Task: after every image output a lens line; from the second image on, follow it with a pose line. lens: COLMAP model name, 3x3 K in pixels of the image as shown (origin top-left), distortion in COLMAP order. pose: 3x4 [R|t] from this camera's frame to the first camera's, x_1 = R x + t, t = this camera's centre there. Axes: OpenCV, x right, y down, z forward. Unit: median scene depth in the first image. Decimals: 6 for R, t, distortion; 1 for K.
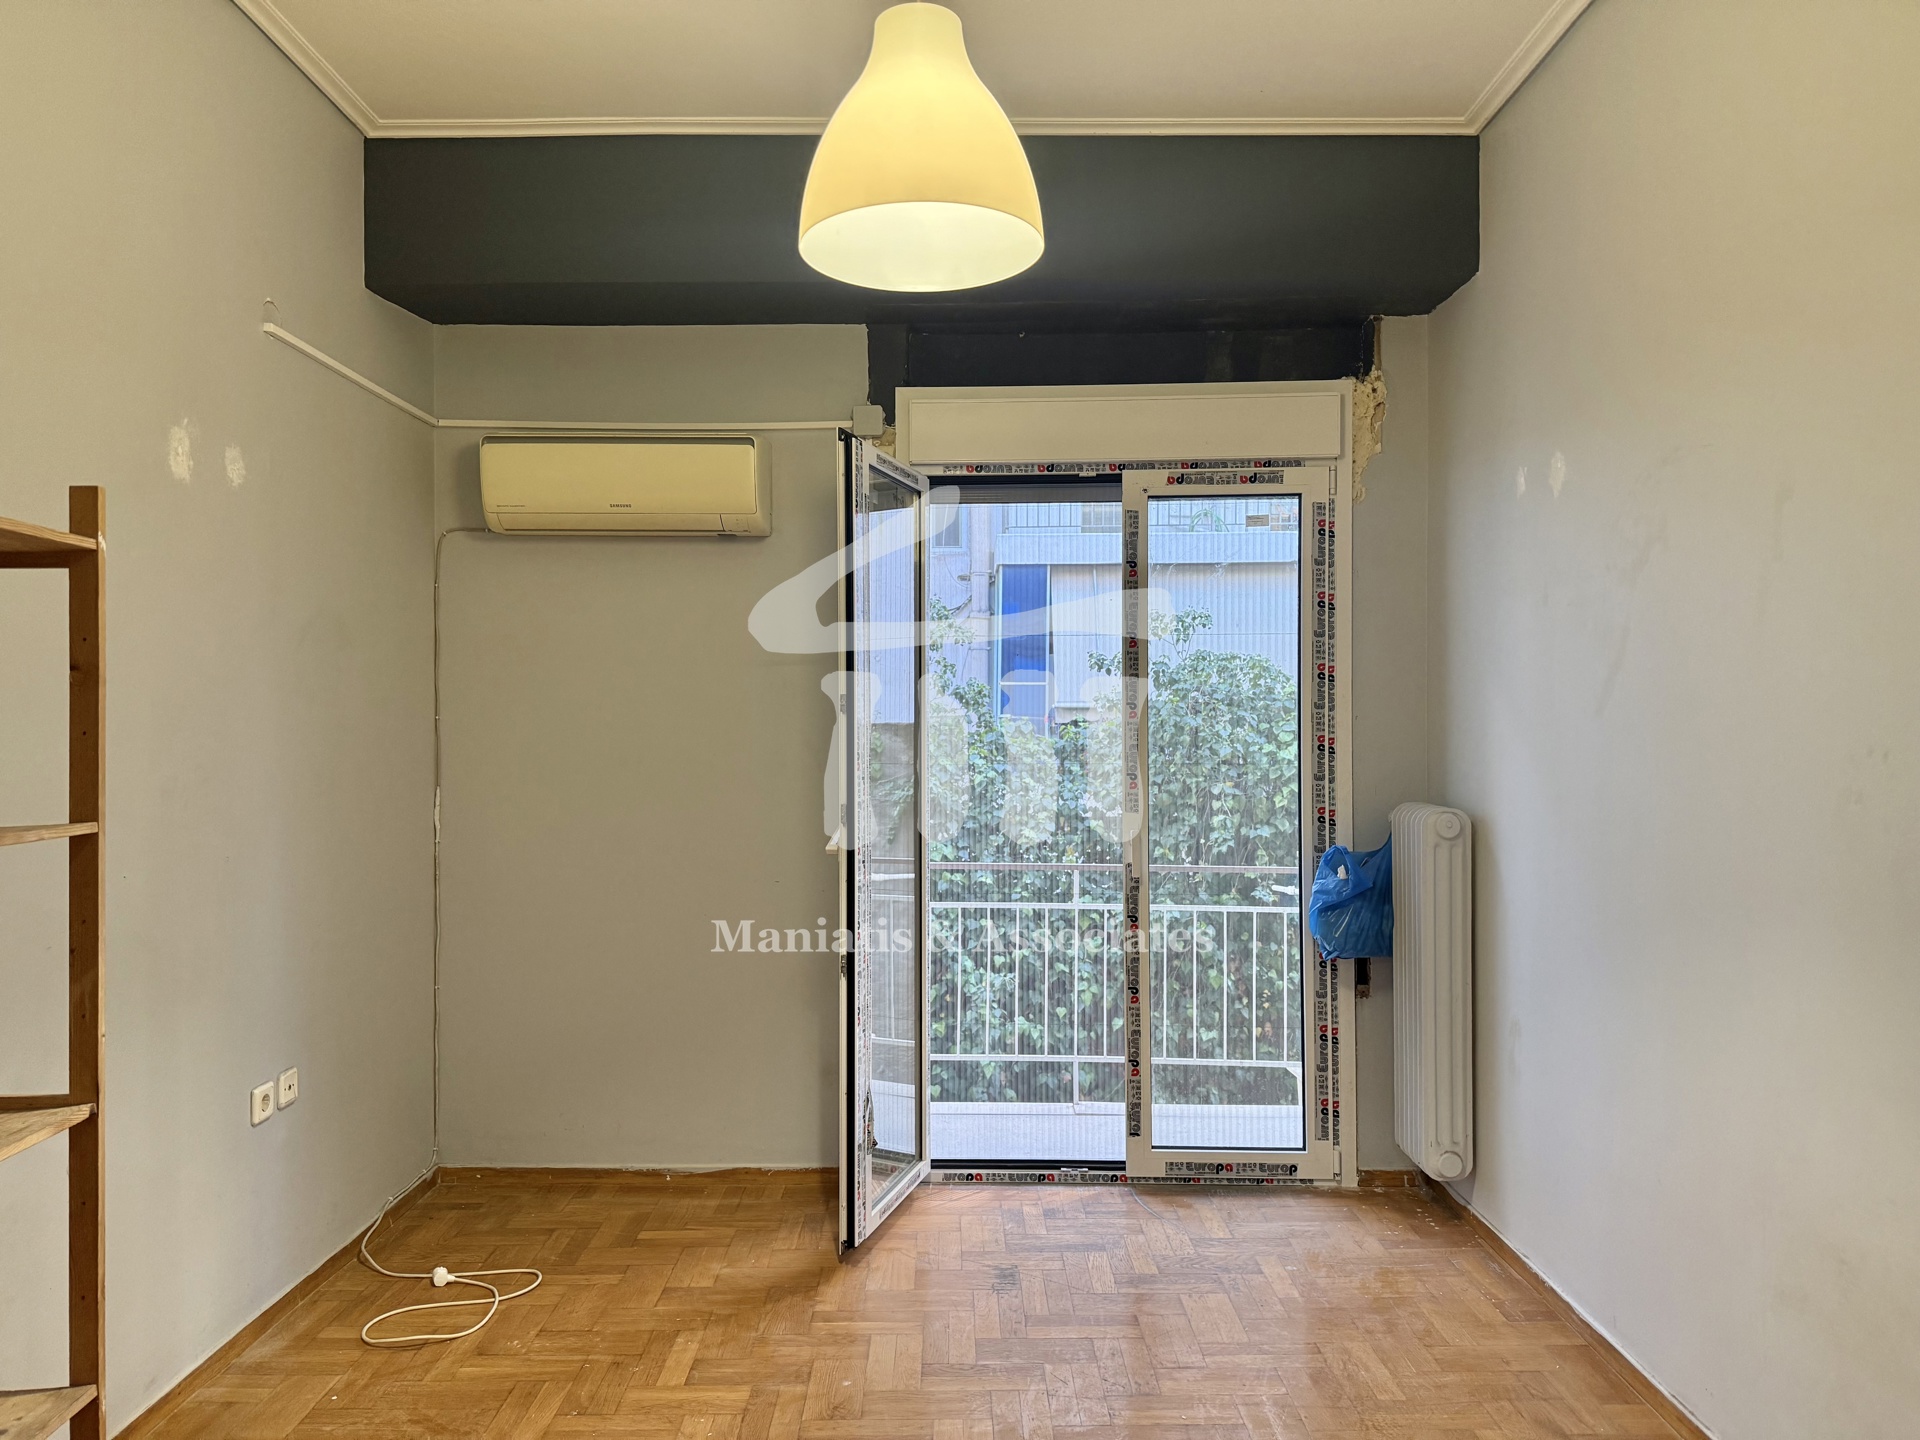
lens RADIAL K [[1341.9, 0, 950.3], [0, 1341.9, 721.6], [0, 0, 1]] dist [0.042270, -0.054467]
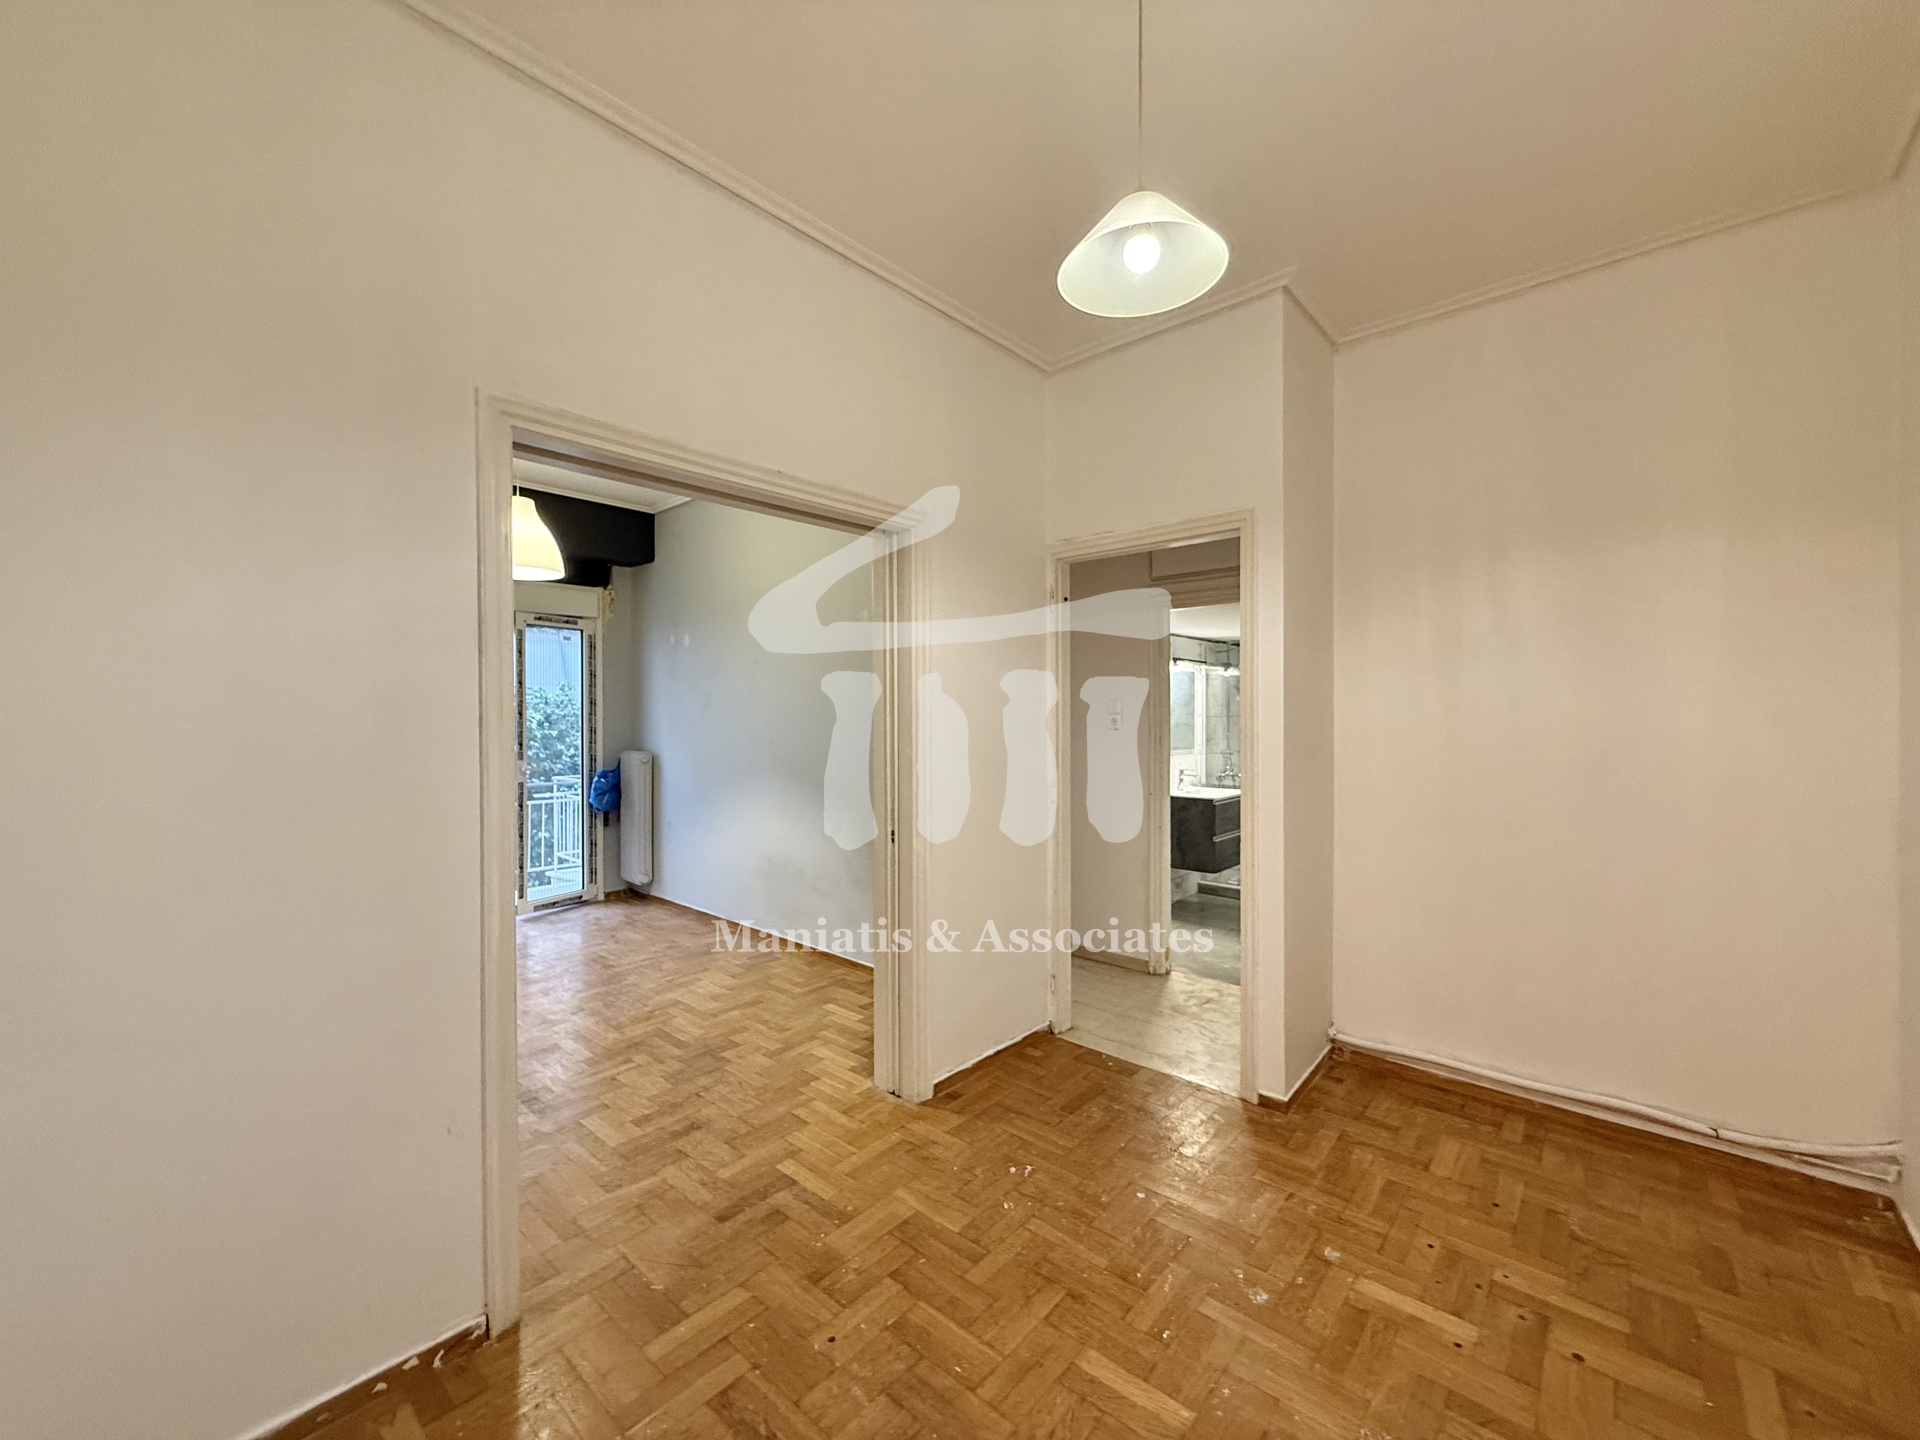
lens RADIAL K [[764.3, 0, 957.1], [0, 764.3, 718.6], [0, 0, 1]] dist [-0.000872, 0.000181]
pose [[0.659598, -0.002064, 0.751616, -0.366611], [-0.004264, 0.999970, 0.006487, -0.016556], [-0.751606, -0.007484, 0.659570, -0.494718]]
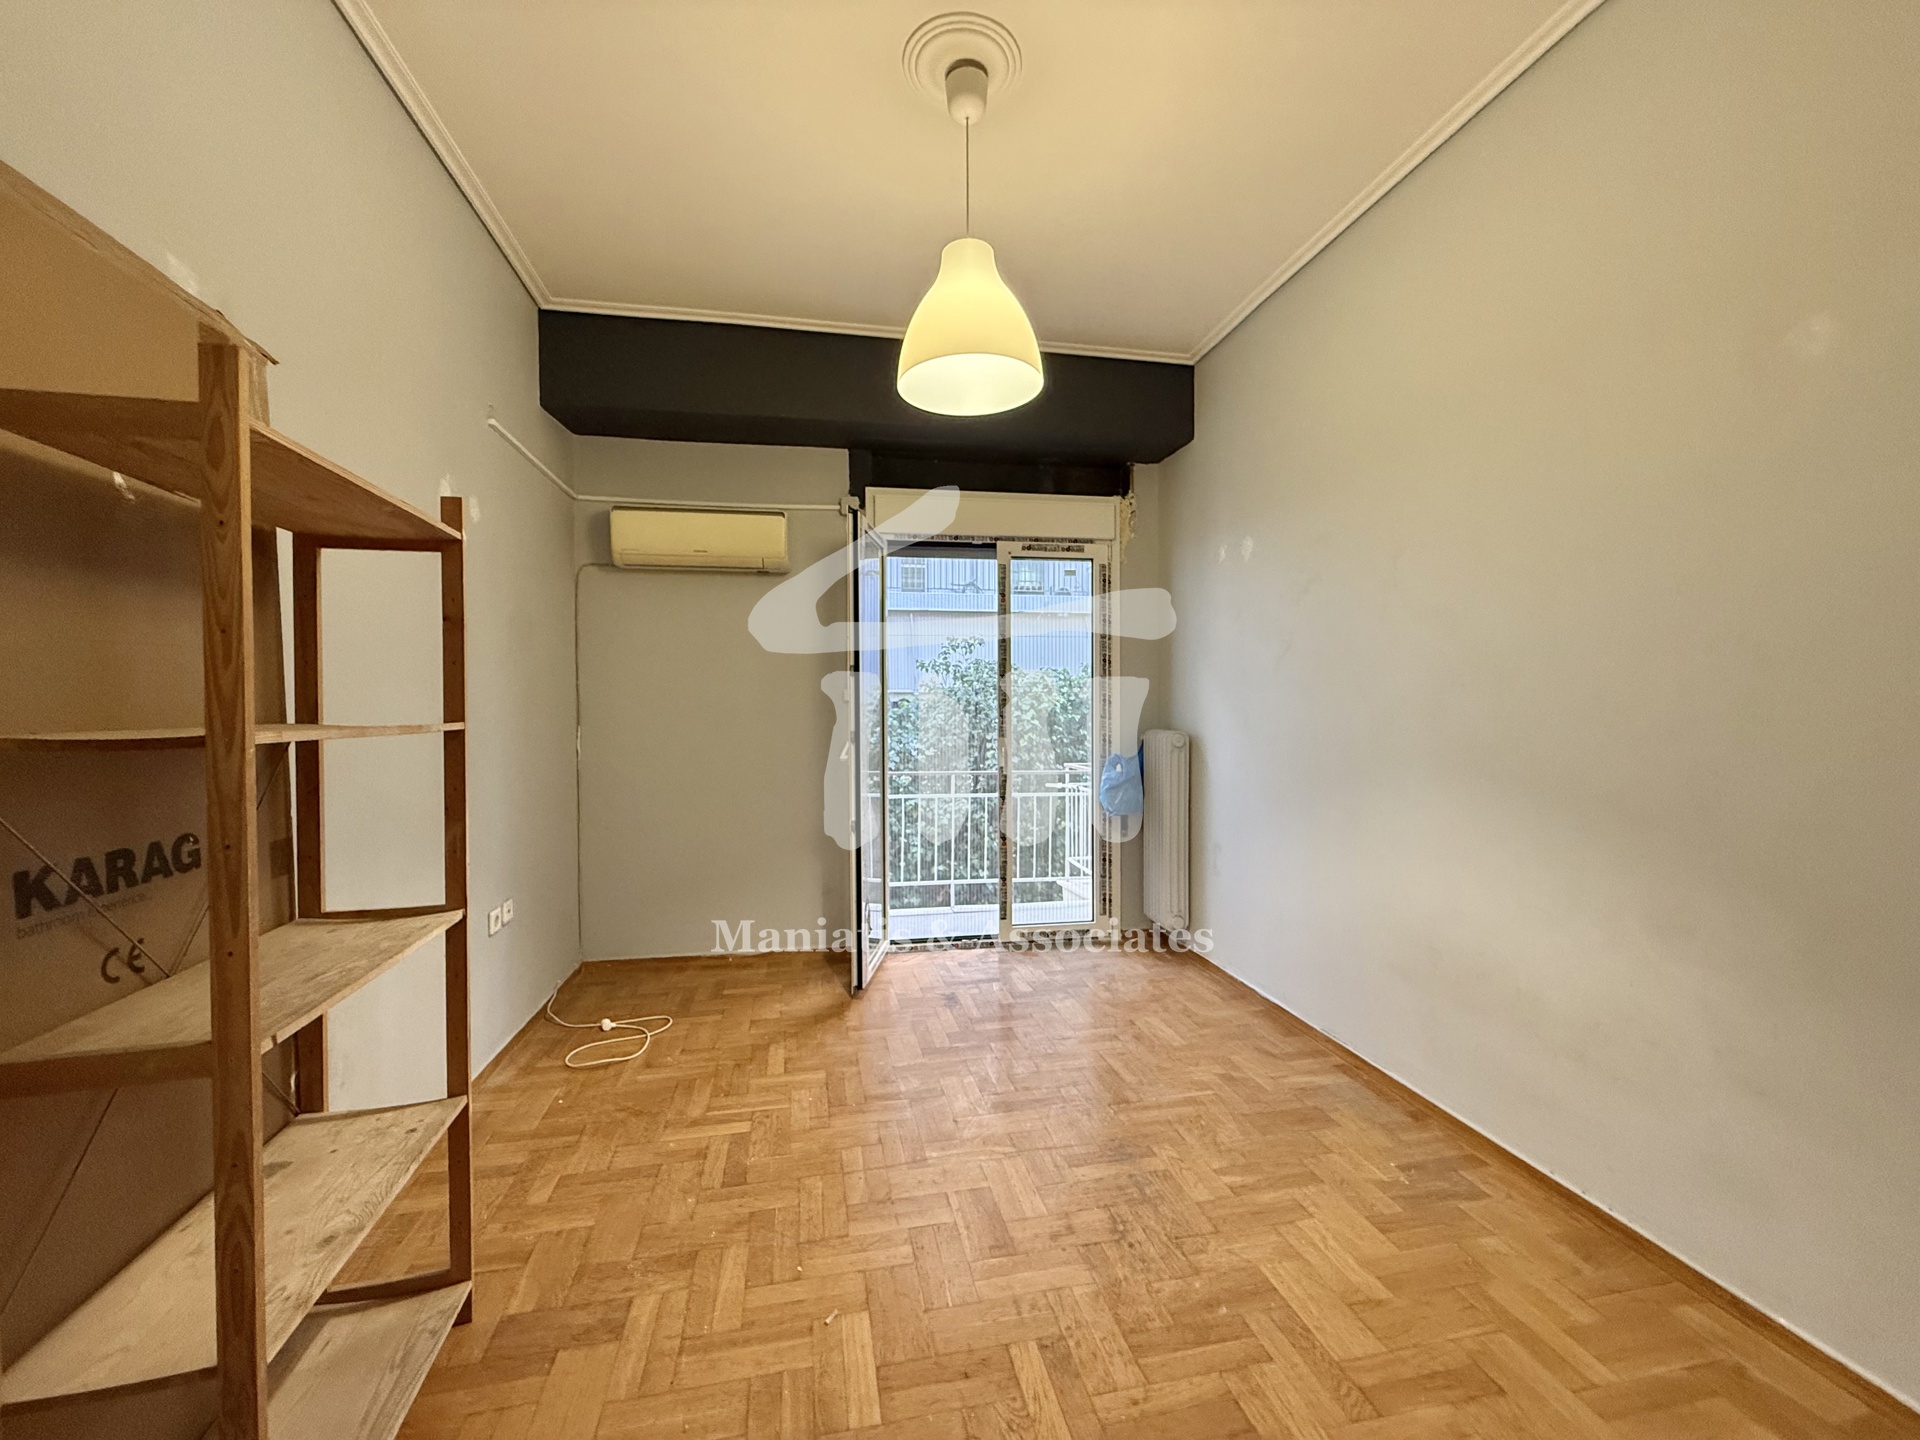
lens RADIAL K [[764.3, 0, 951.8], [0, 764.3, 719.0], [0, 0, 1]] dist [-0.000872, 0.000181]
pose [[0.982129, -0.005448, 0.188128, -0.121679], [0.002209, 0.999846, 0.017423, 0.027202], [-0.188194, -0.016696, 0.981990, 0.030688]]
